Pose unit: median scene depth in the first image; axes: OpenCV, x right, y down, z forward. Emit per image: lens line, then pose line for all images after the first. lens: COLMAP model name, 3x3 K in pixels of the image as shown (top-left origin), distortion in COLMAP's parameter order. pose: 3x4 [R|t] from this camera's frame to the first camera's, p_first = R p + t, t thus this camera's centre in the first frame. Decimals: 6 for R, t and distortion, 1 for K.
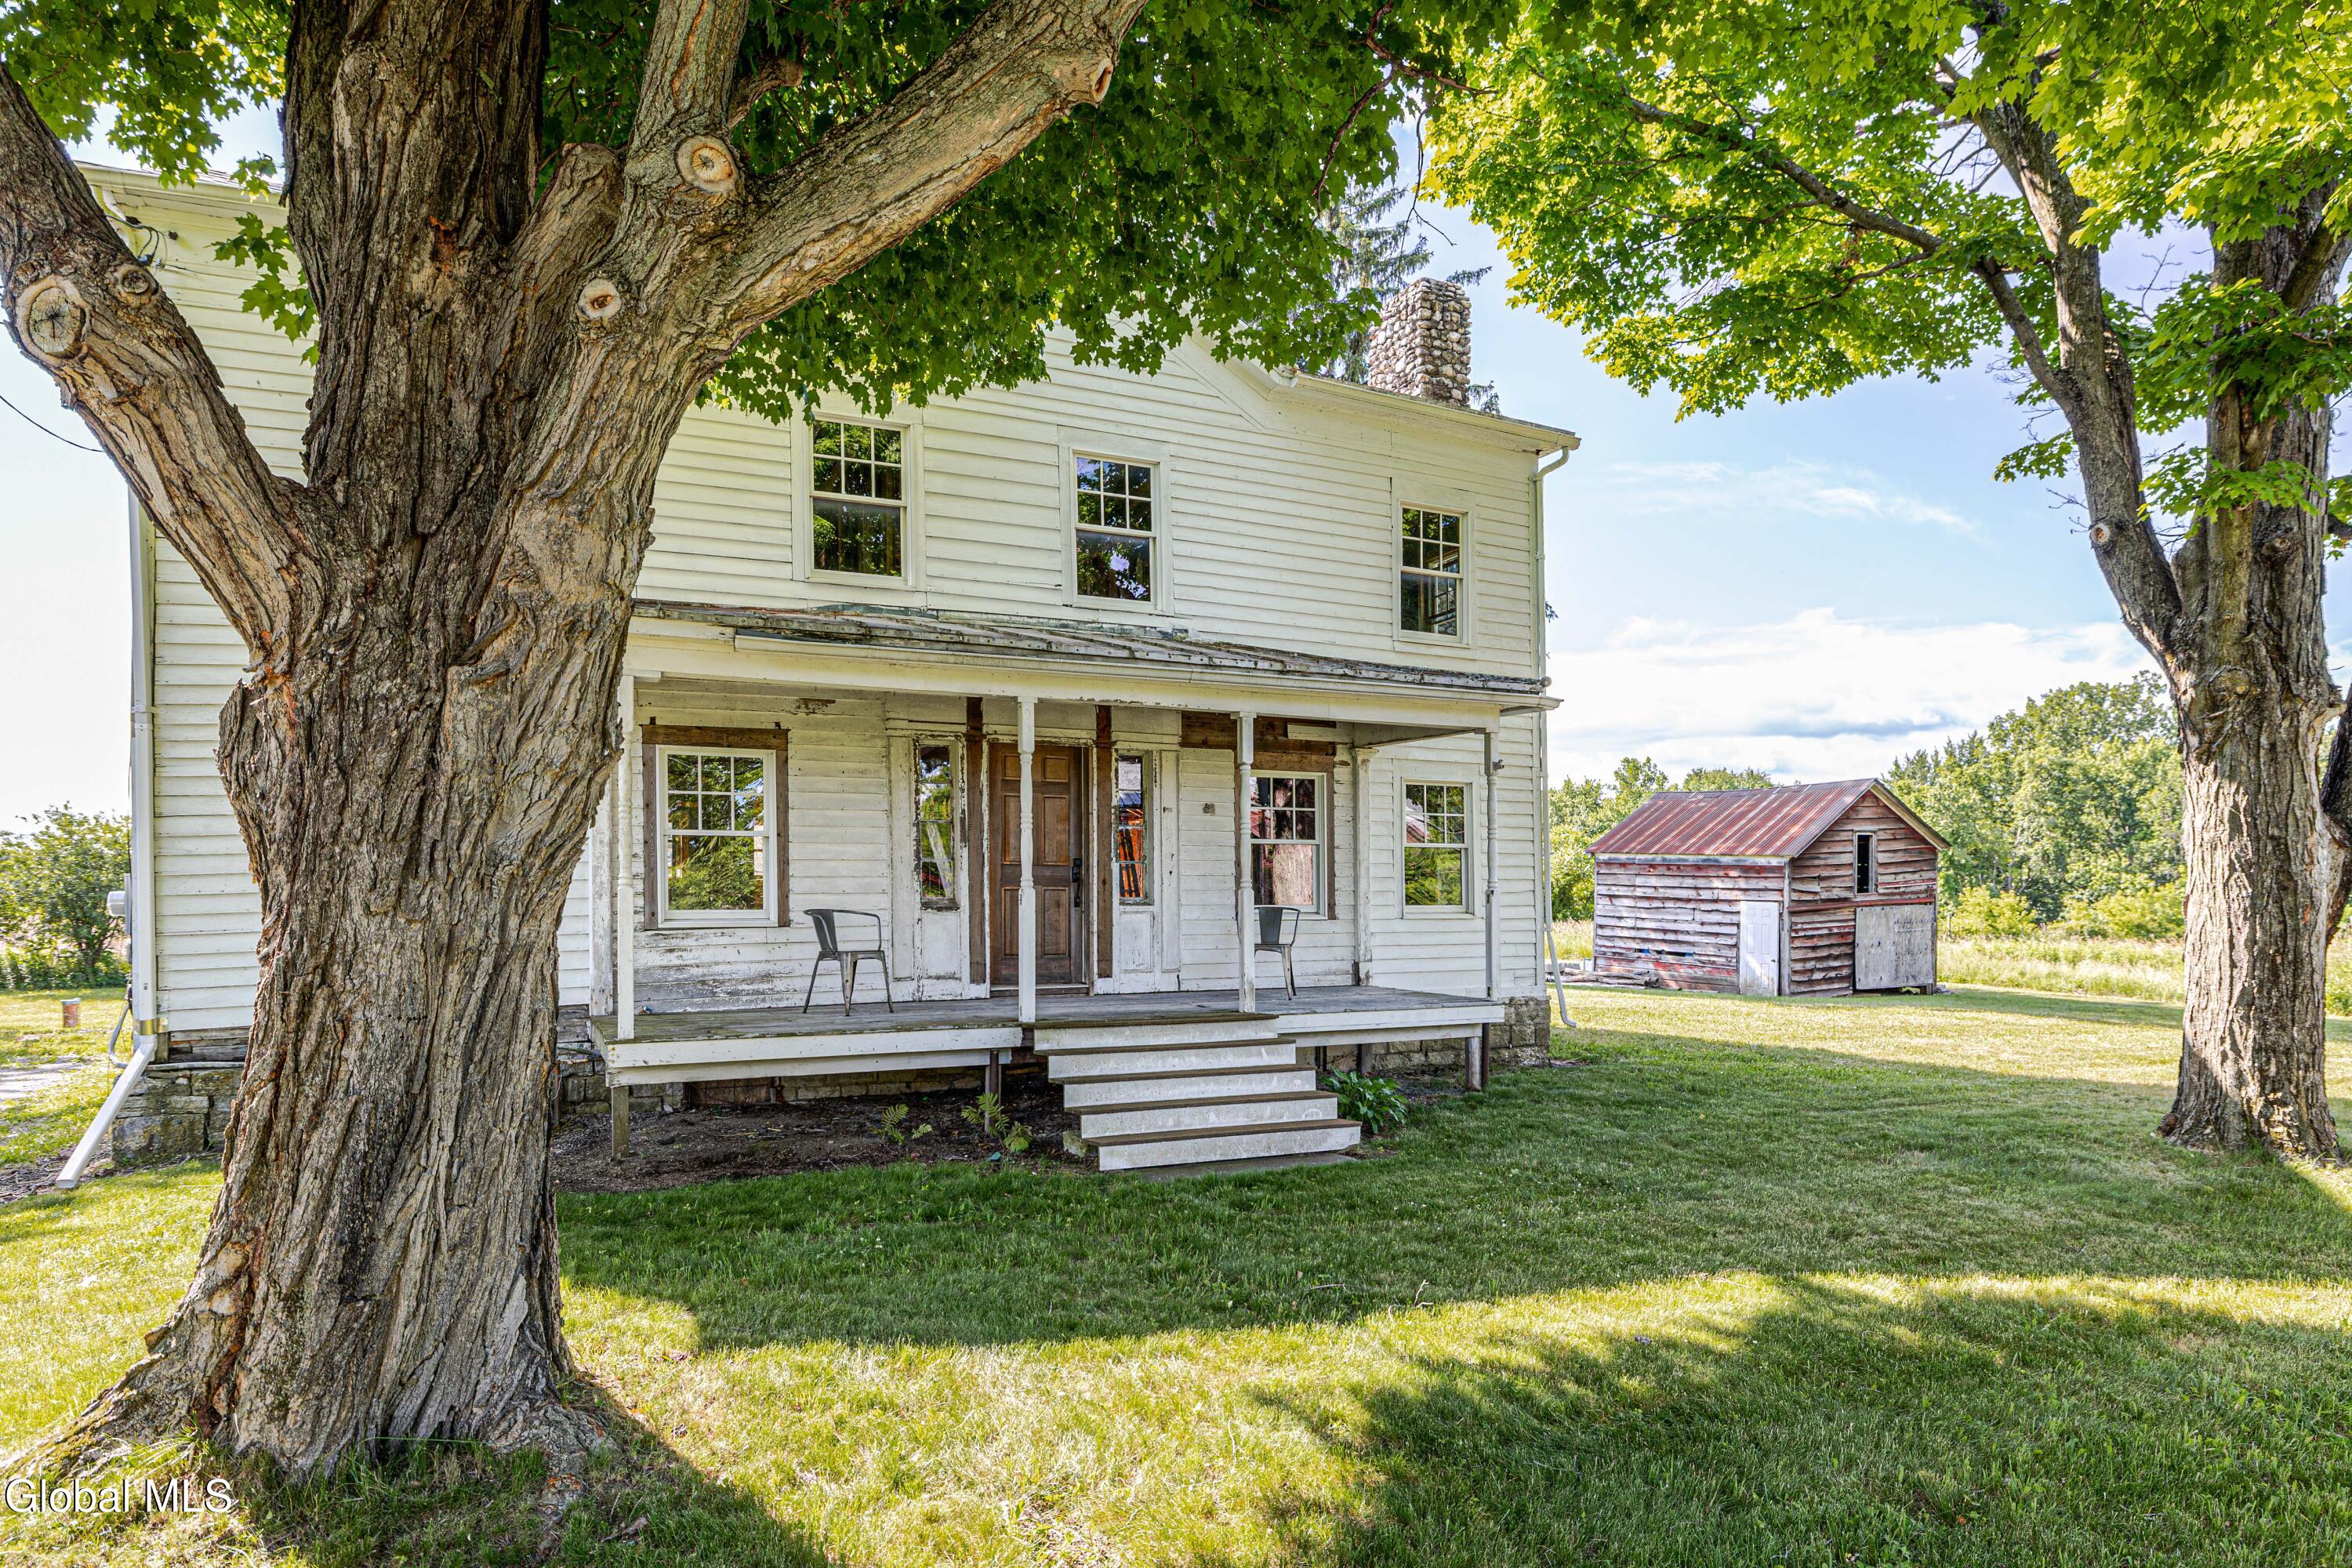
lens RADIAL K [[1352.0, 0, 1197.8], [0, 1352.0, 892.0], [0, 0, 1]] dist [0.000854, -0.000088]
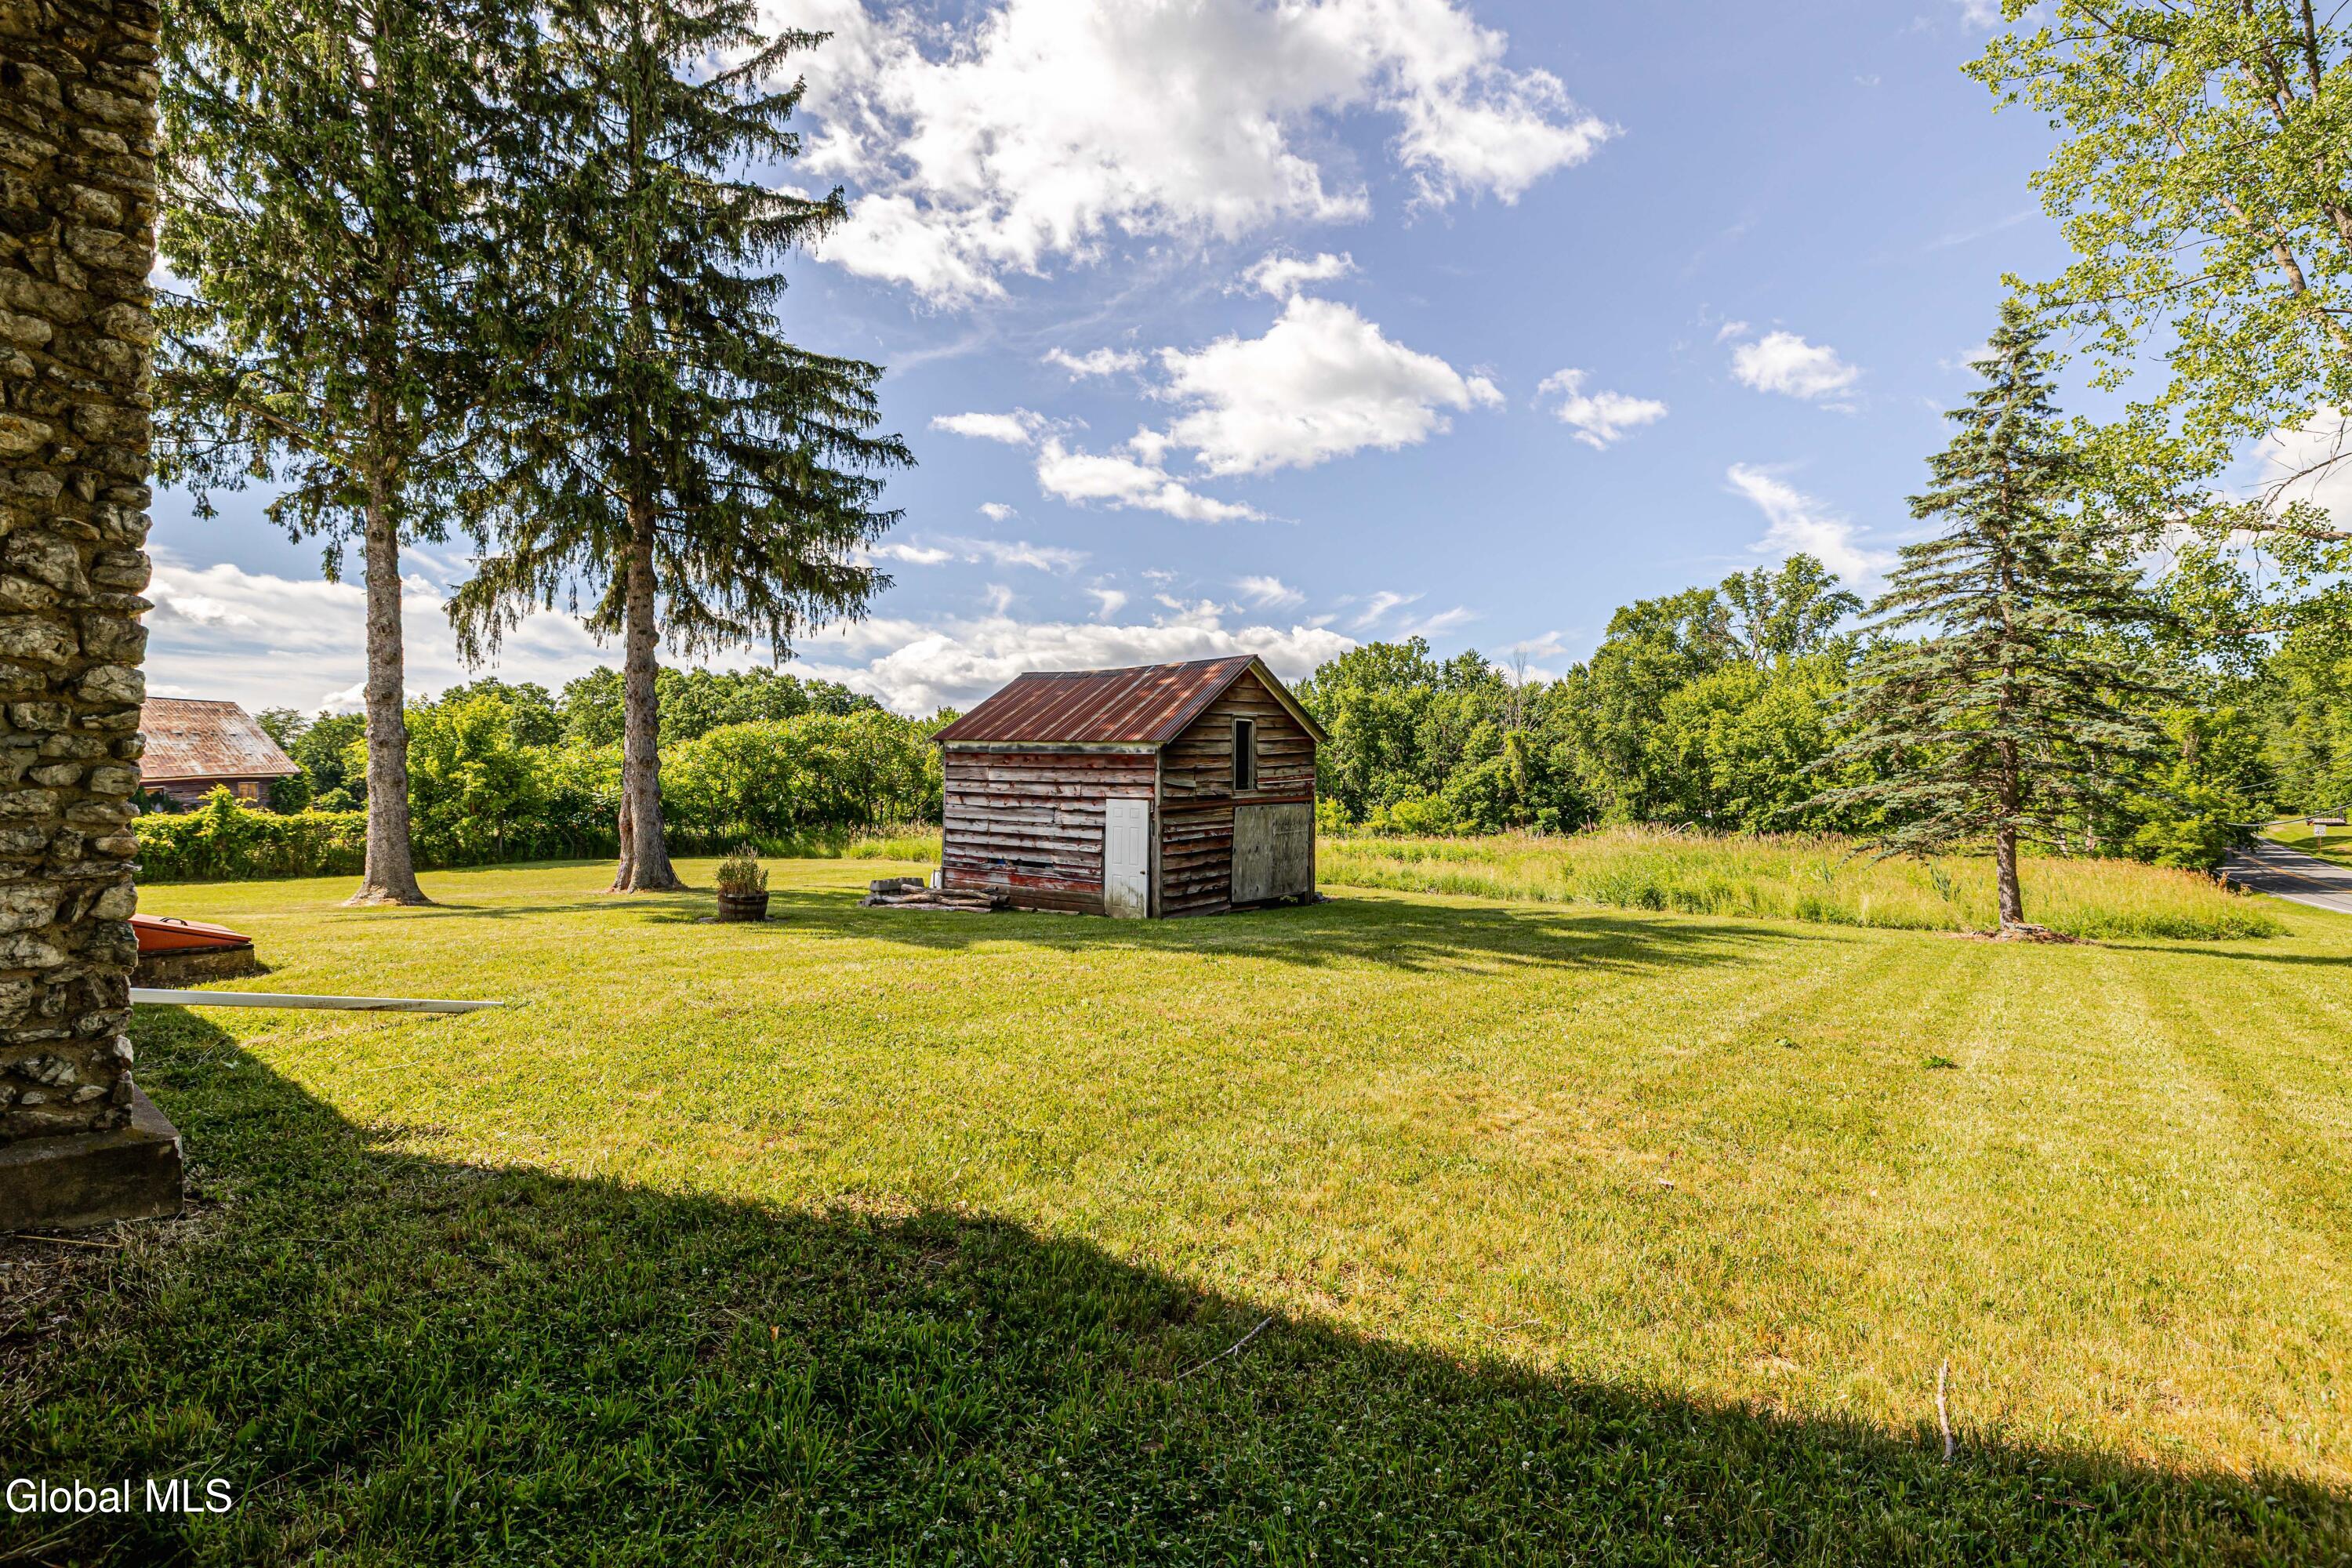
lens RADIAL K [[1149.3, 0, 1176.0], [0, 1149.3, 784.0], [0, 0, 1]] dist [-0.001304, -0.000015]
pose [[0.916373, 0.006510, 0.400272, 0.183035], [-0.001259, 0.999910, -0.013381, 0.007732], [-0.400323, 0.011758, 0.916299, 0.393943]]
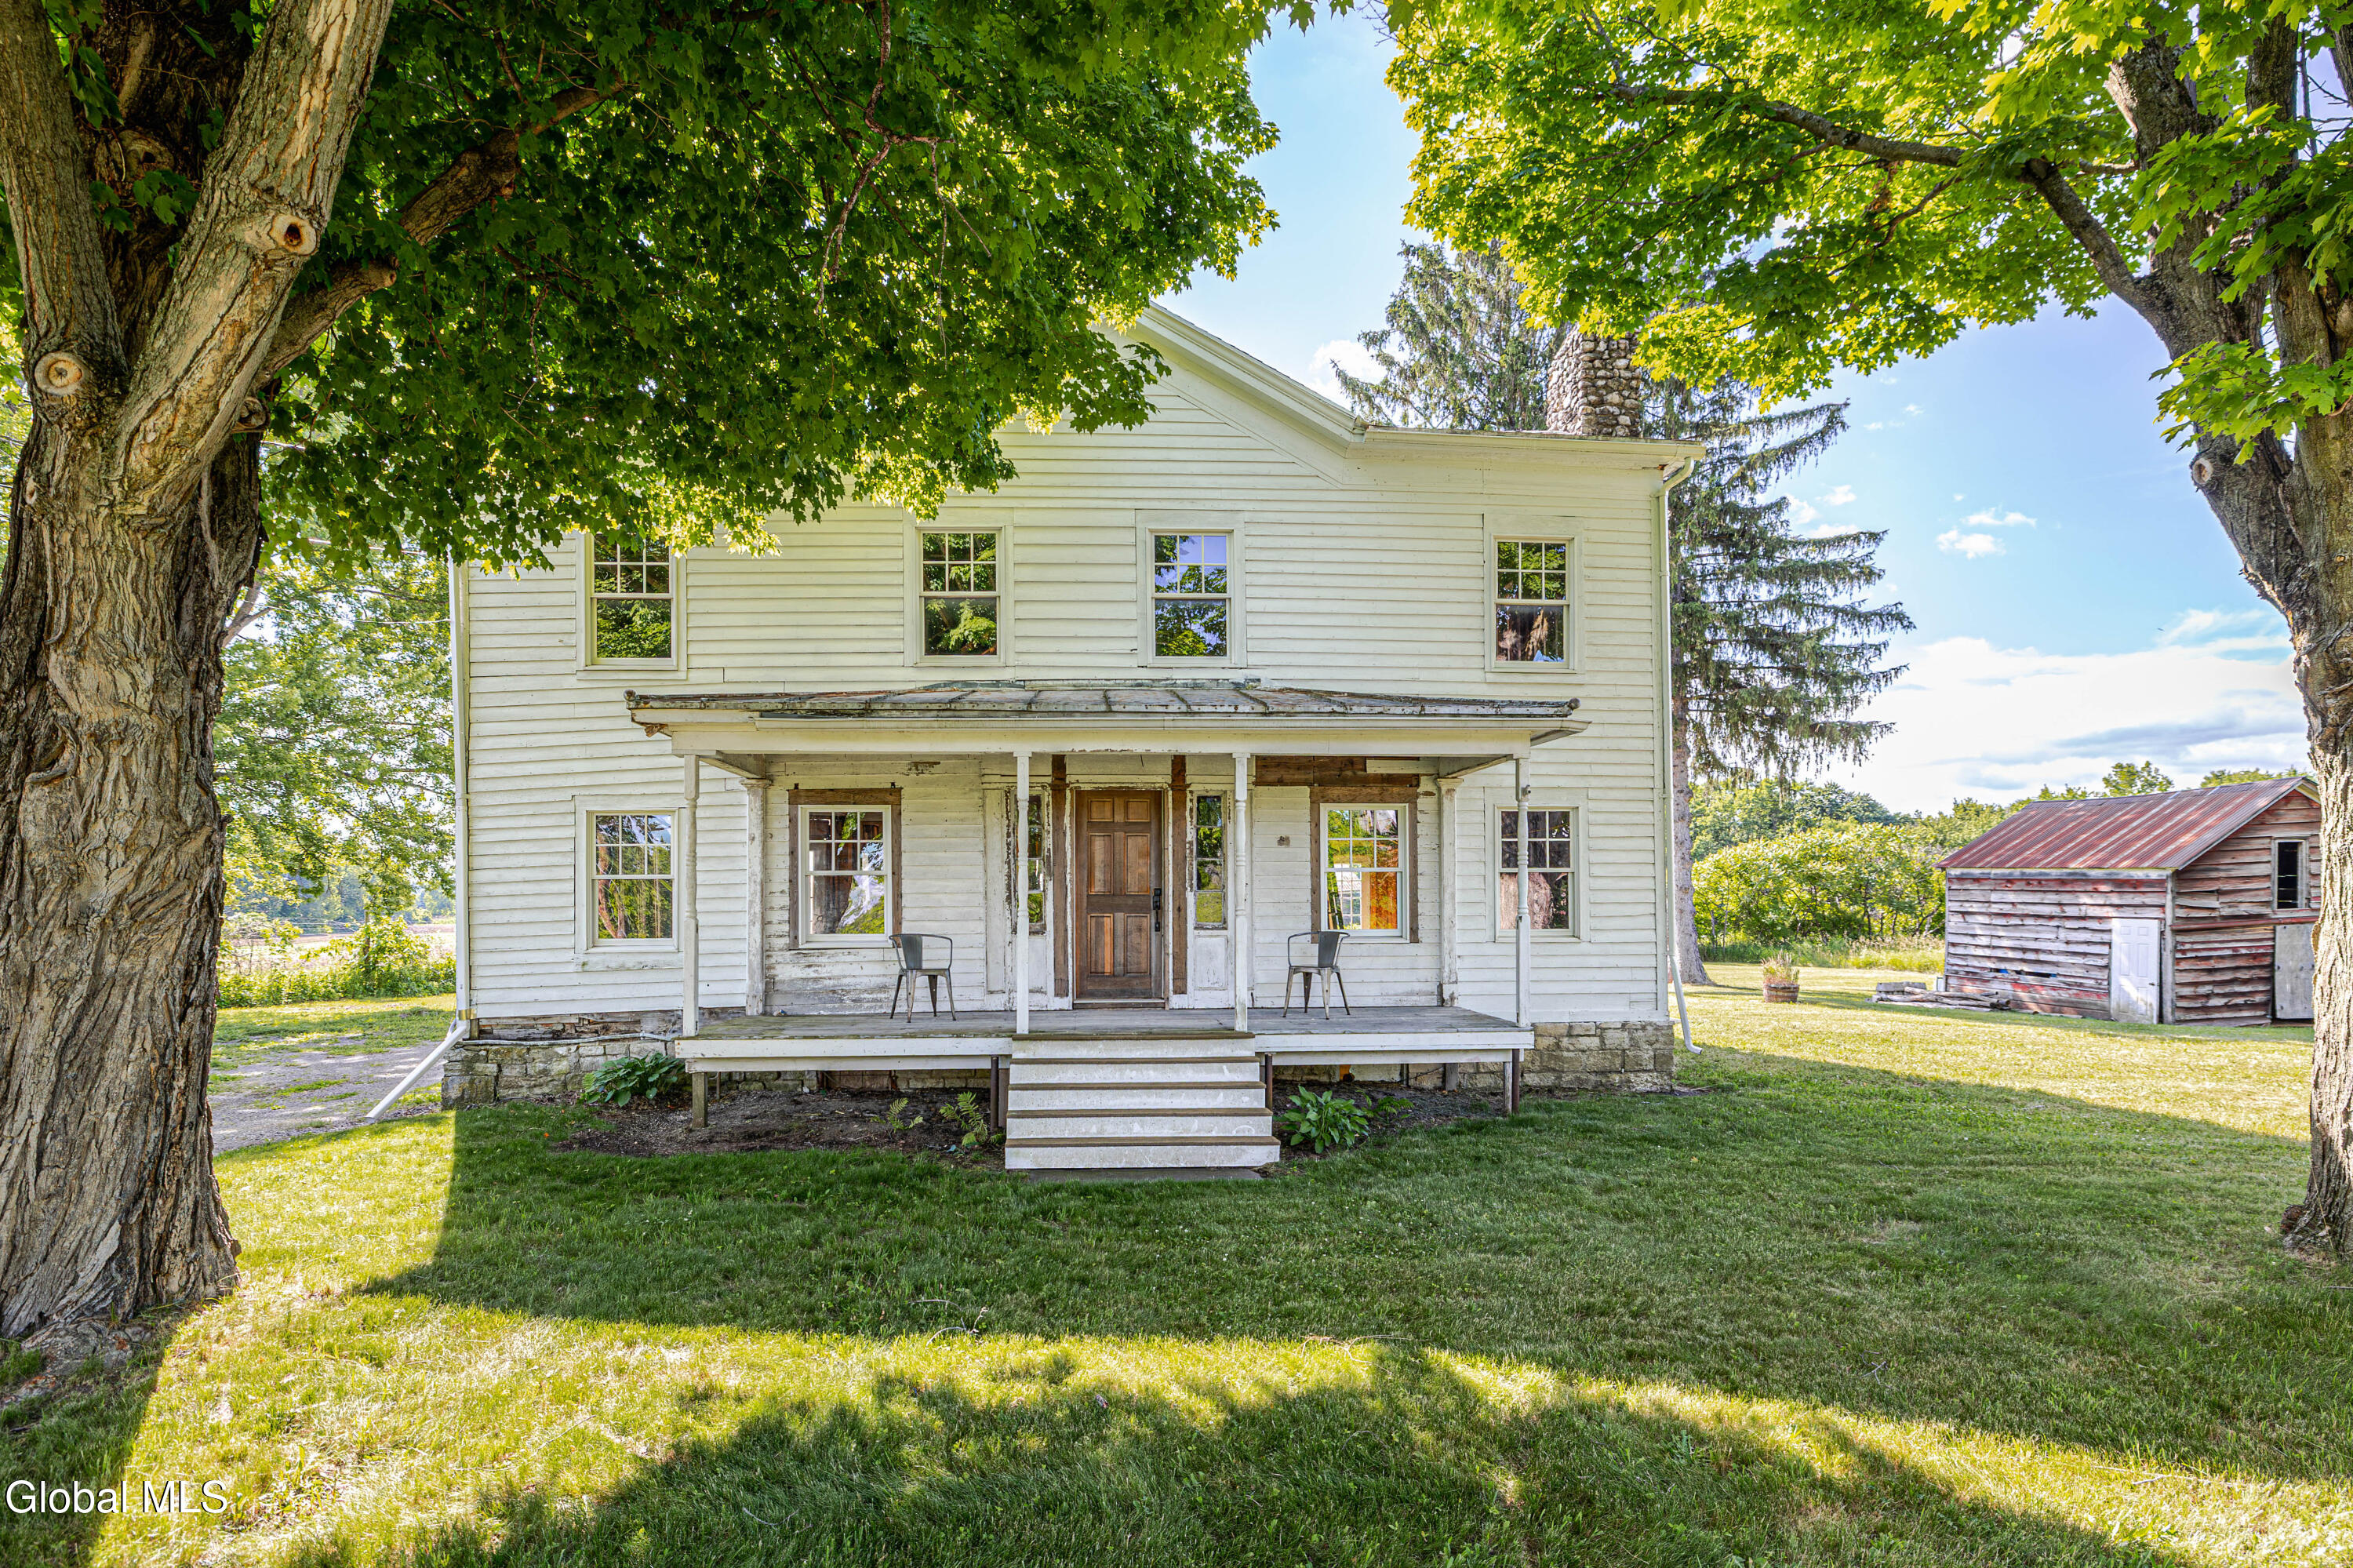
lens RADIAL K [[1144.0, 0, 1168.4], [0, 1144.0, 913.1], [0, 0, 1]] dist [-0.006802, 0.000005]
pose [[0.922999, -0.003898, -0.384783, 0.119345], [0.005479, 0.999980, 0.003013, -0.002817], [0.384764, -0.004890, 0.923002, 0.047734]]
